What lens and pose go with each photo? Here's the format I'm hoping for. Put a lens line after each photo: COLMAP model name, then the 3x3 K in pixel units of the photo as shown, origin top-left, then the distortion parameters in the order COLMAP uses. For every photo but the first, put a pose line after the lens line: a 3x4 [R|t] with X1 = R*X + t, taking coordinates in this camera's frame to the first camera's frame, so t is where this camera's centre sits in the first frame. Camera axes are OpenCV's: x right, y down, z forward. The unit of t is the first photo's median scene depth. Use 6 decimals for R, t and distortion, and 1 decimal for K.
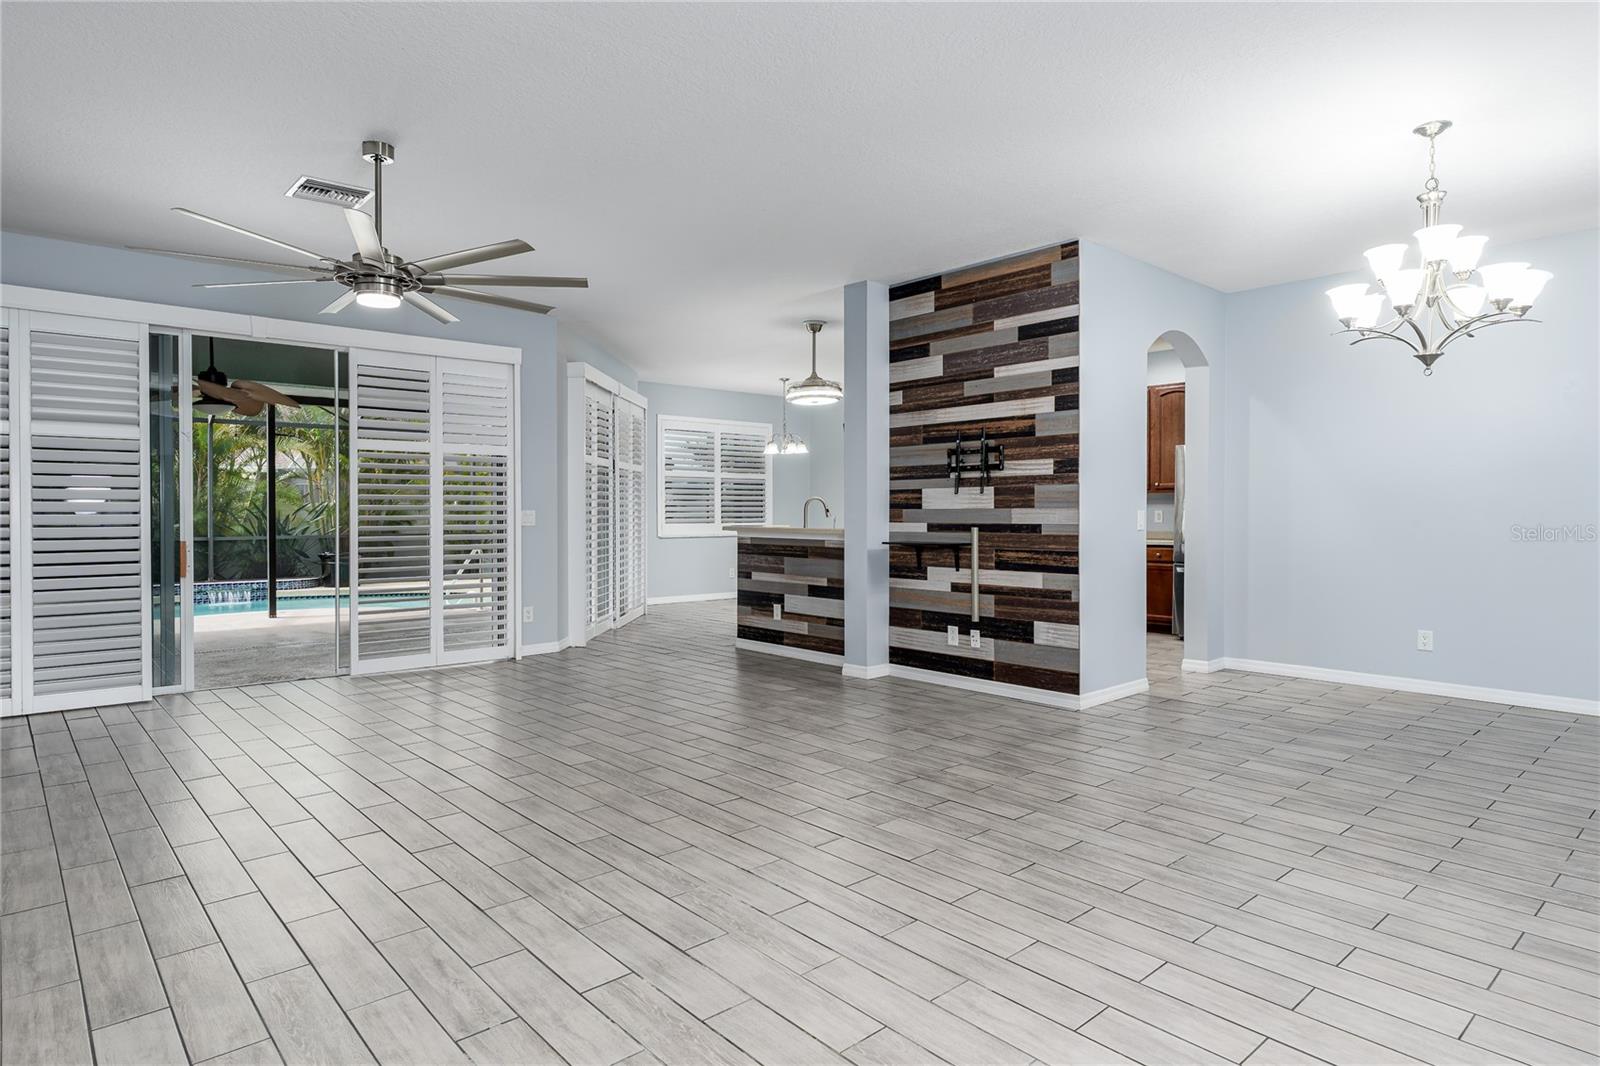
lens RADIAL K [[901.6, 0, 765.6], [0, 901.6, 514.0], [0, 0, 1]] dist [-0.001053, 0.000321]
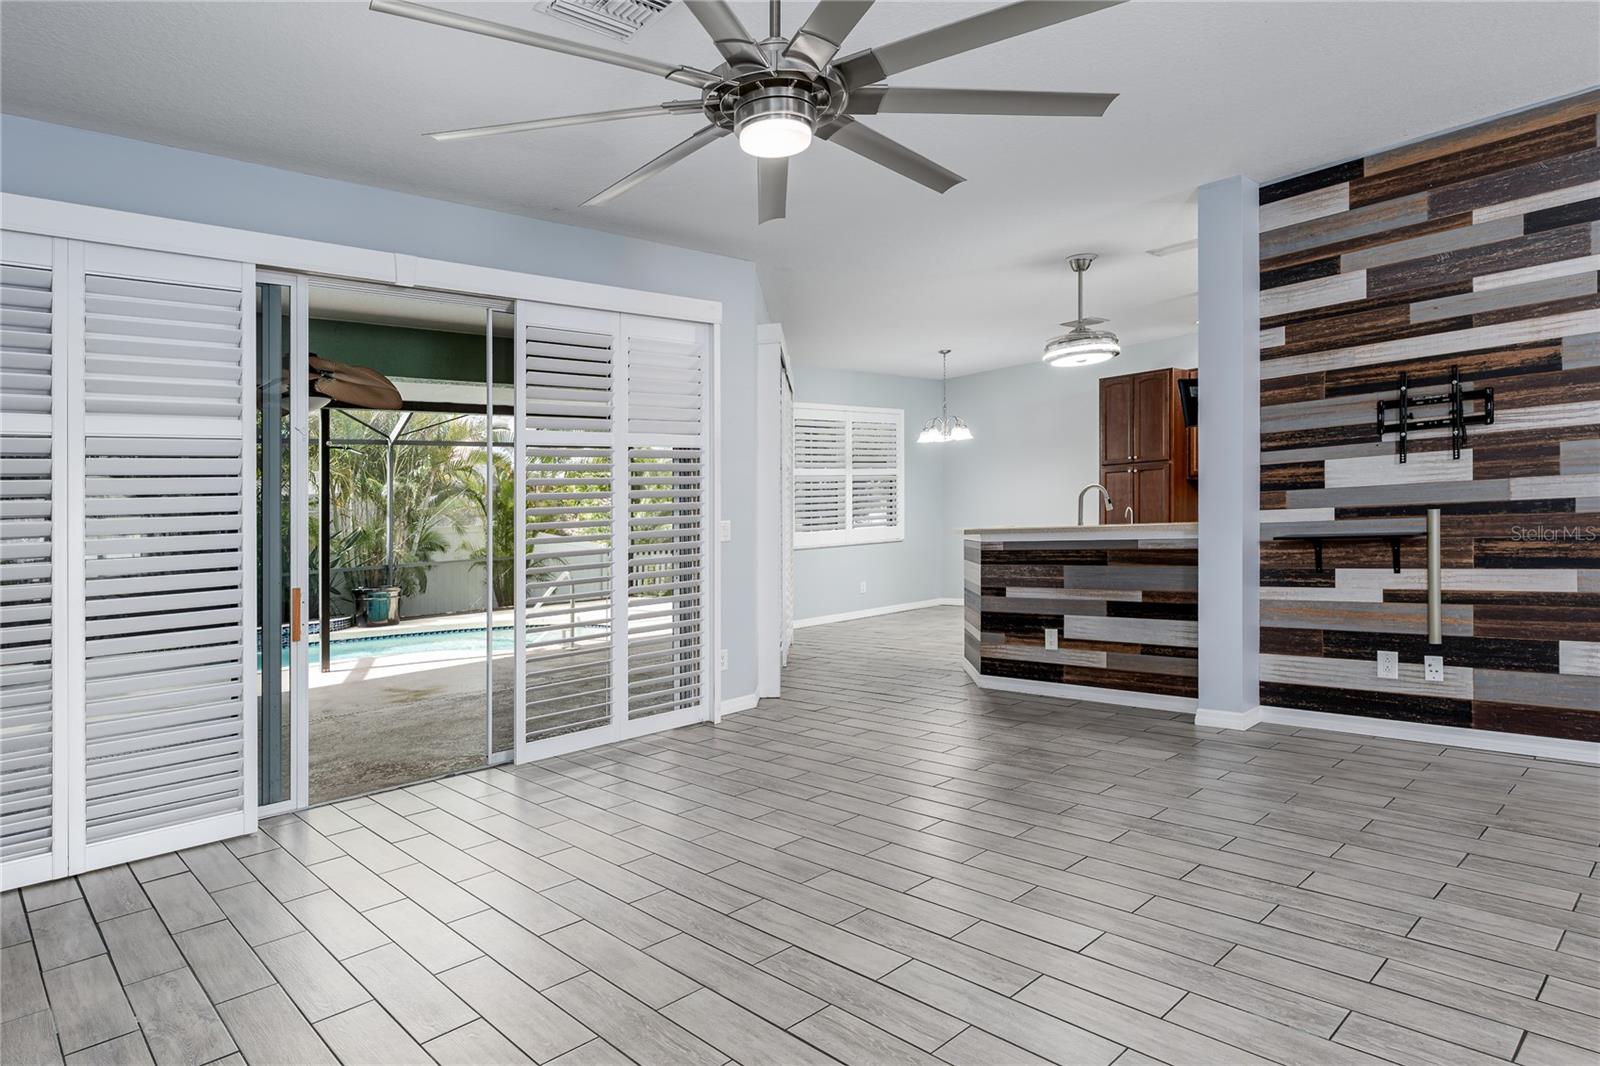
lens RADIAL K [[901.6, 0, 756.2], [0, 901.6, 467.0], [0, 0, 1]] dist [-0.001053, 0.000321]
pose [[0.998590, -0.049033, 0.020353, -0.297539], [0.050183, 0.996908, -0.060468, -0.001953], [-0.017325, 0.061404, 0.997963, 0.297491]]
